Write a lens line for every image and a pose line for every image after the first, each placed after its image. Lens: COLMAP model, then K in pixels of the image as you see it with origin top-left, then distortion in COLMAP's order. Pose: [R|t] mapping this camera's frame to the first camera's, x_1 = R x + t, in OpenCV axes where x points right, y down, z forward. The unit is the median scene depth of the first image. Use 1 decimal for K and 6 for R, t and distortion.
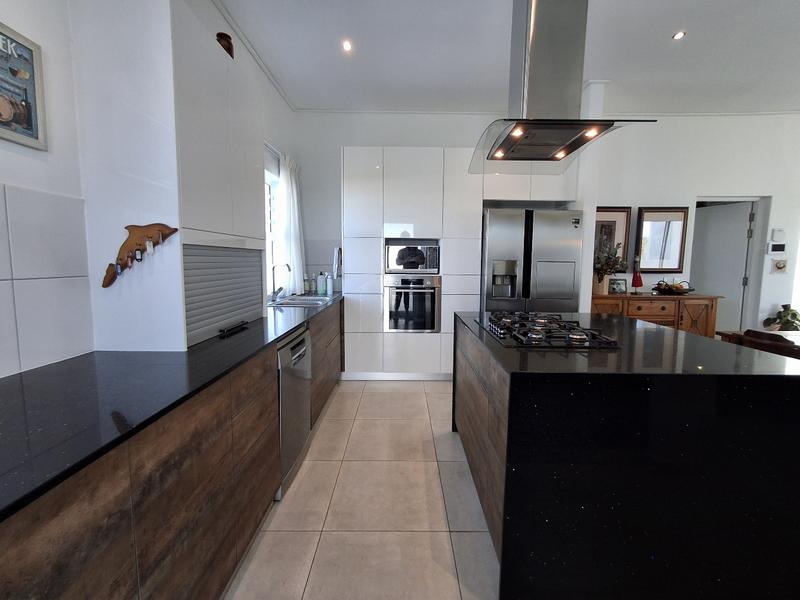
lens RADIAL K [[366.3, 0, 405.2], [0, 366.3, 293.7], [0, 0, 1]] dist [0.000379, 0.009136]
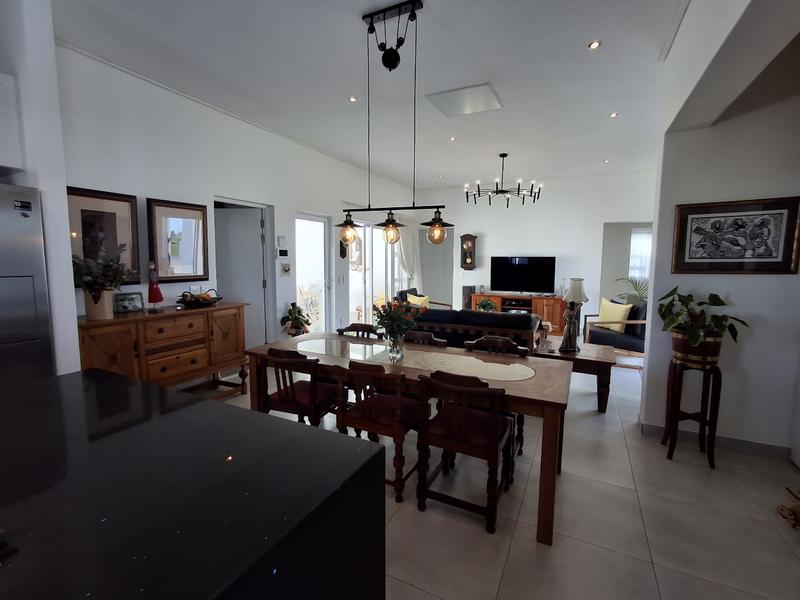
lens RADIAL K [[368.7, 0, 404.2], [0, 368.7, 294.4], [0, 0, 1]] dist [0.000606, 0.001179]
pose [[0.450065, -0.091099, 0.888337, 0.183783], [0.080433, 0.994875, 0.061275, -0.041137], [-0.889366, 0.043874, 0.455086, 0.187350]]
